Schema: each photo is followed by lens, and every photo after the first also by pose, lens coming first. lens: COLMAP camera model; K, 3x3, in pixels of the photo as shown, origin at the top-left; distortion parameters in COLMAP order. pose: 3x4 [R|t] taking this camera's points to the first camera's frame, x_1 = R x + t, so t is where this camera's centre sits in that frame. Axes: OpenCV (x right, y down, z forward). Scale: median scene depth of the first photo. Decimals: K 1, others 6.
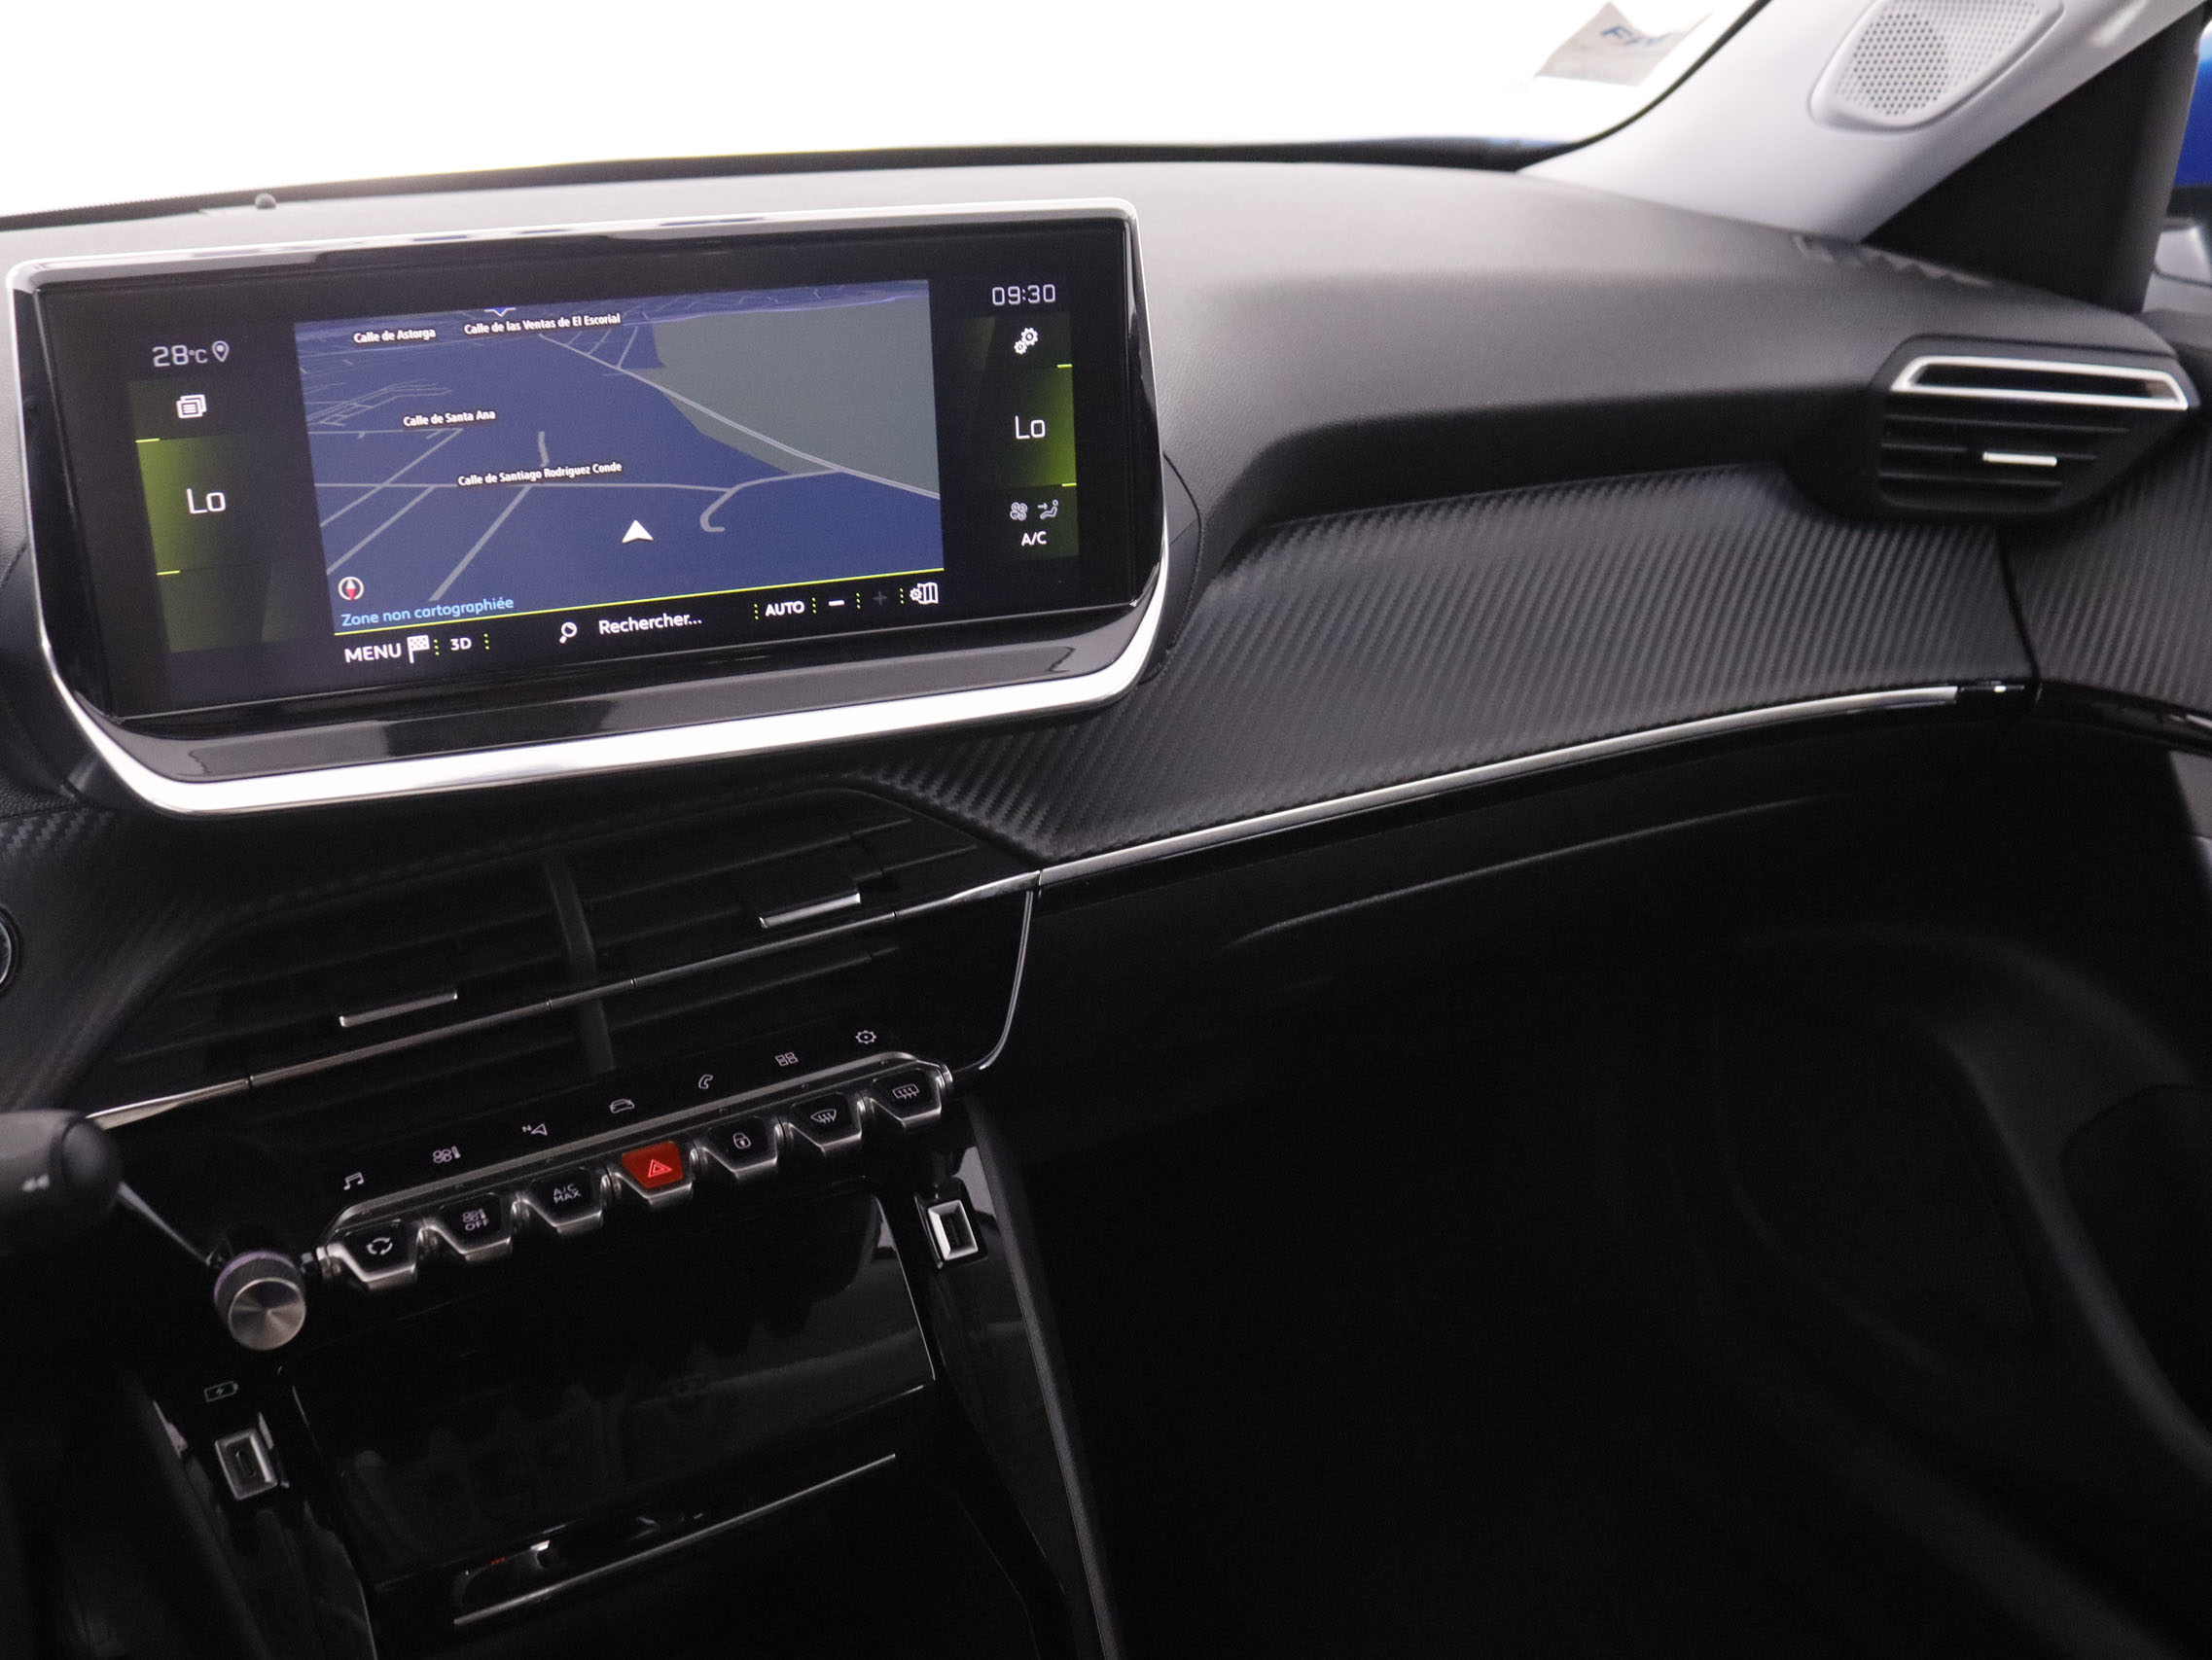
lens RADIAL K [[1991.9, 0, 1111.9], [0, 1991.9, 795.1], [0, 0, 1]] dist [-0.172267, 0.133233]
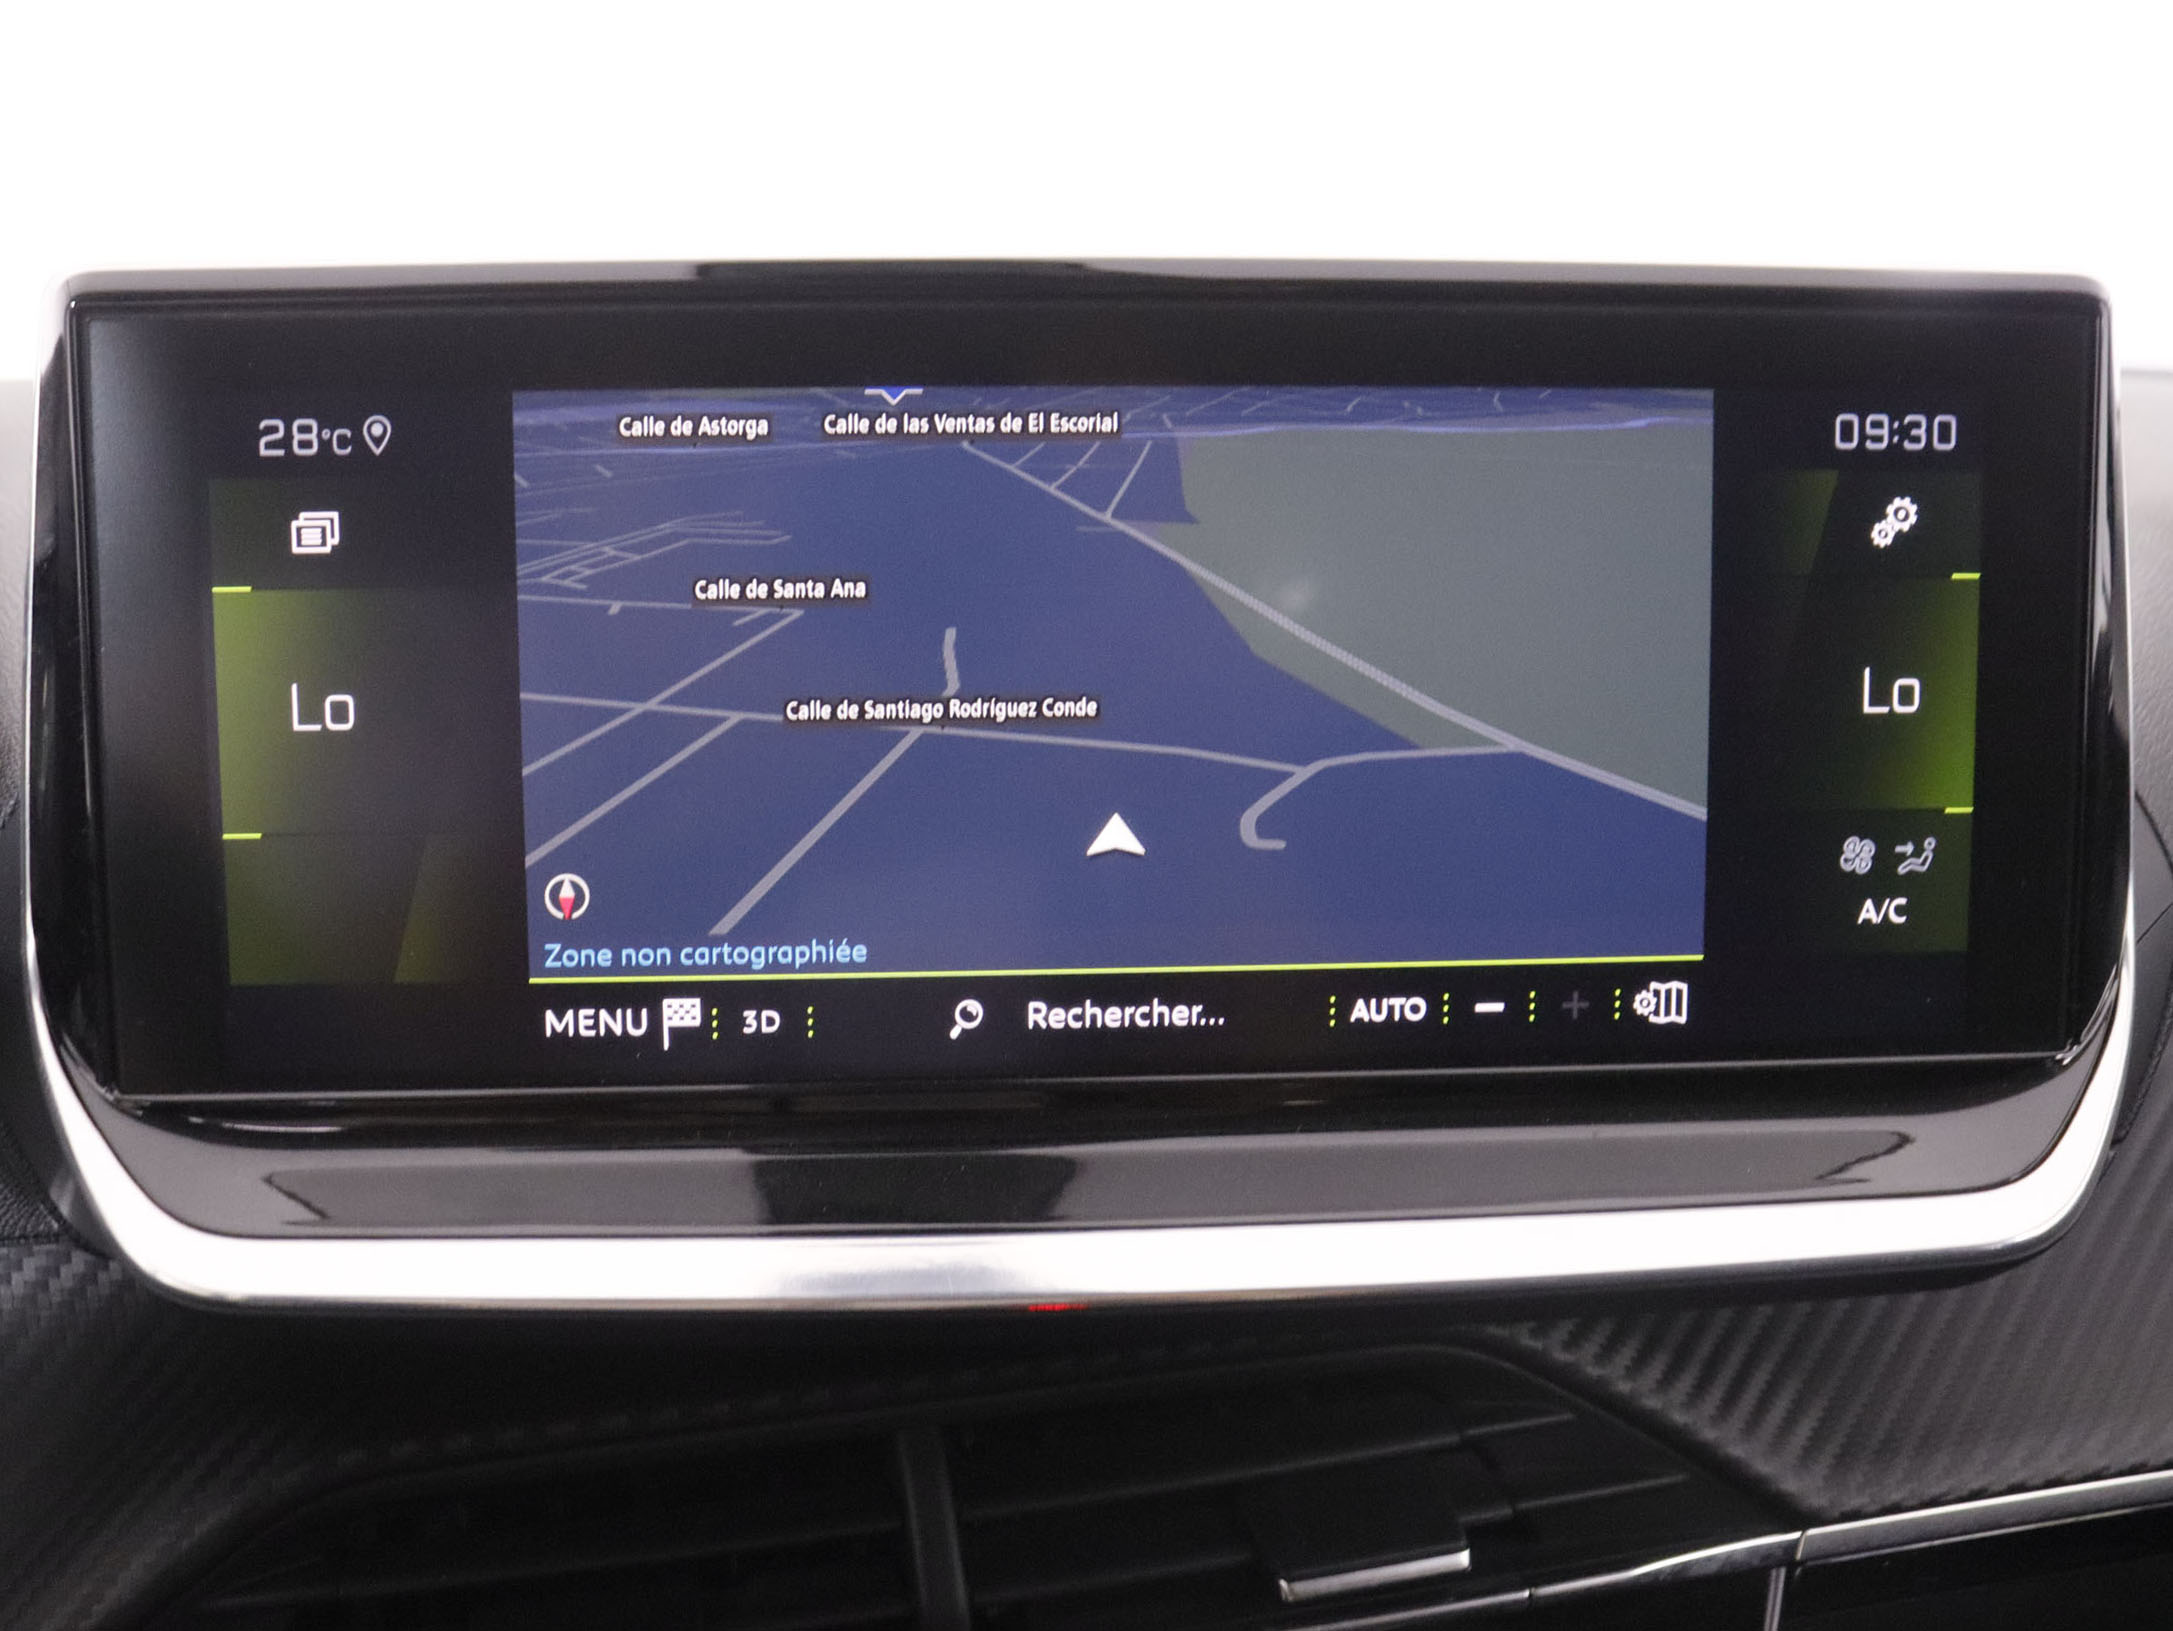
lens RADIAL K [[2369.9, 0, 1086.5], [0, 2369.9, 815.5], [0, 0, 1]] dist [-0.150682, 0.020899]
pose [[0.961179, 0.056851, -0.270004, -0.080729], [-0.105233, 0.980112, -0.168246, -0.033539], [0.255069, 0.190128, 0.948046, 0.404518]]
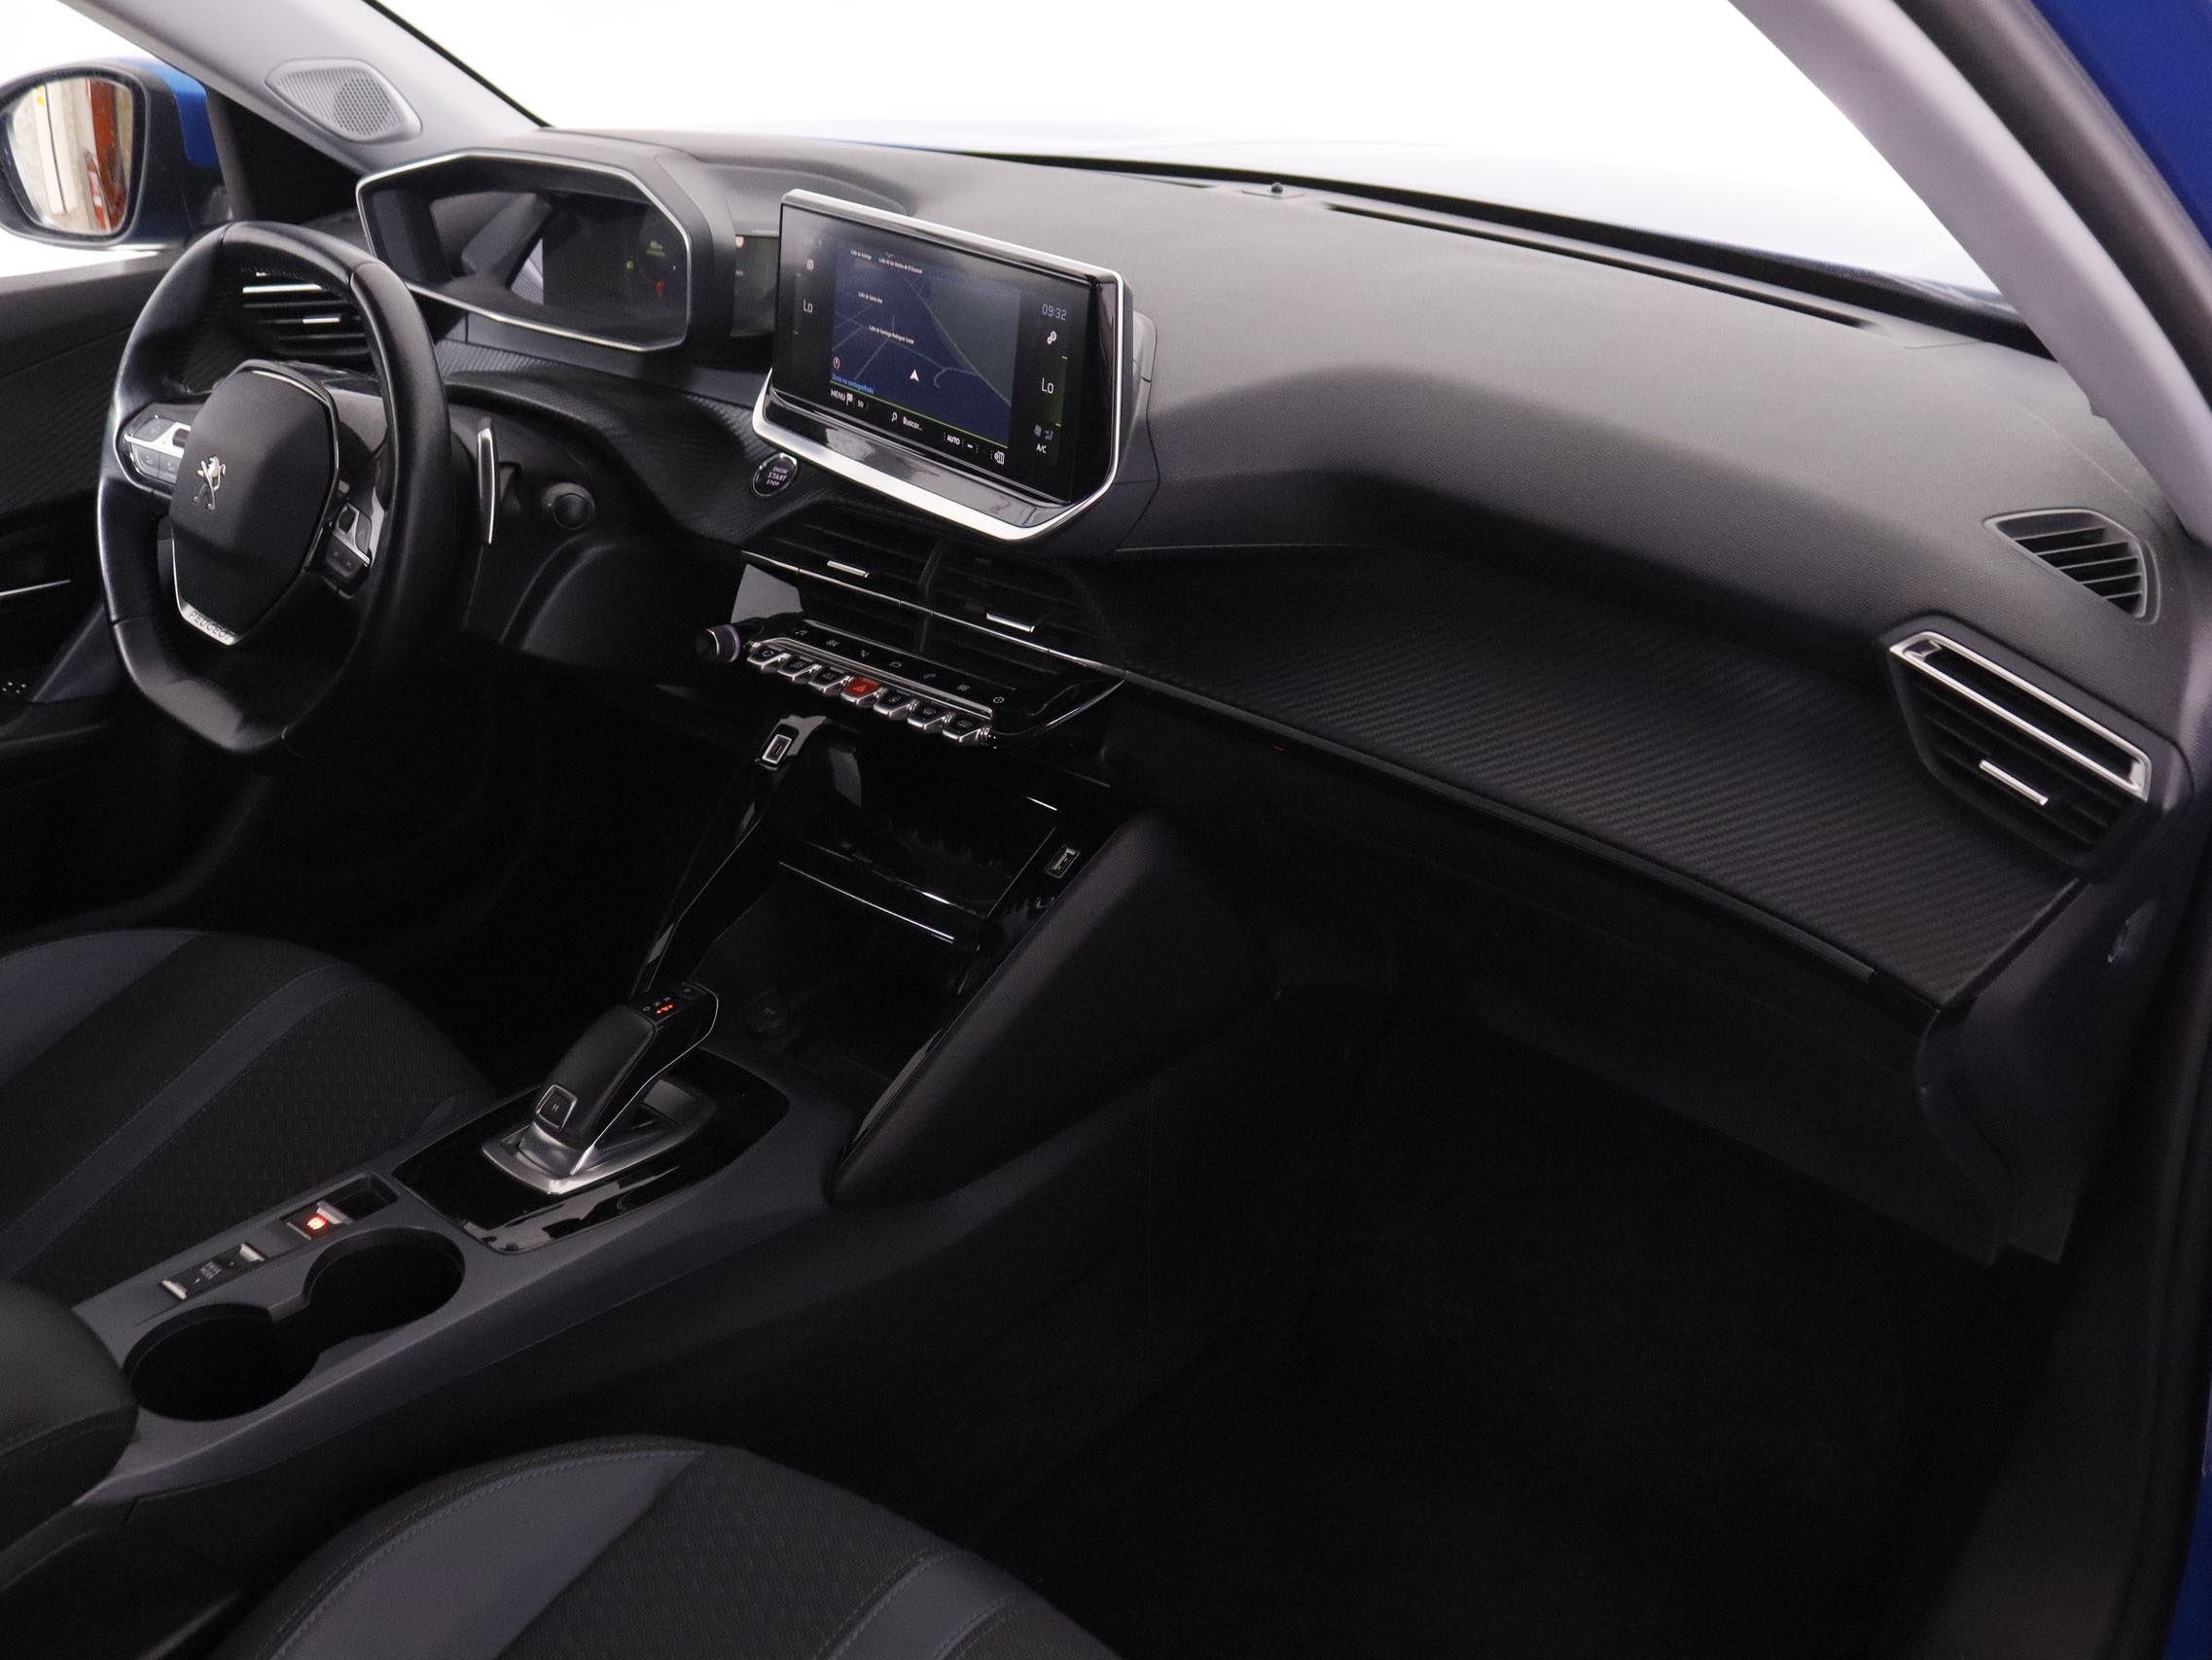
lens RADIAL K [[1991.9, 0, 1111.9], [0, 1991.9, 795.1], [0, 0, 1]] dist [-0.172267, 0.133233]
pose [[0.338889, 0.420709, -0.841521, 1.692068], [-0.389000, 0.877071, 0.281827, -0.403480], [0.856641, 0.231843, 0.460886, 0.337138]]
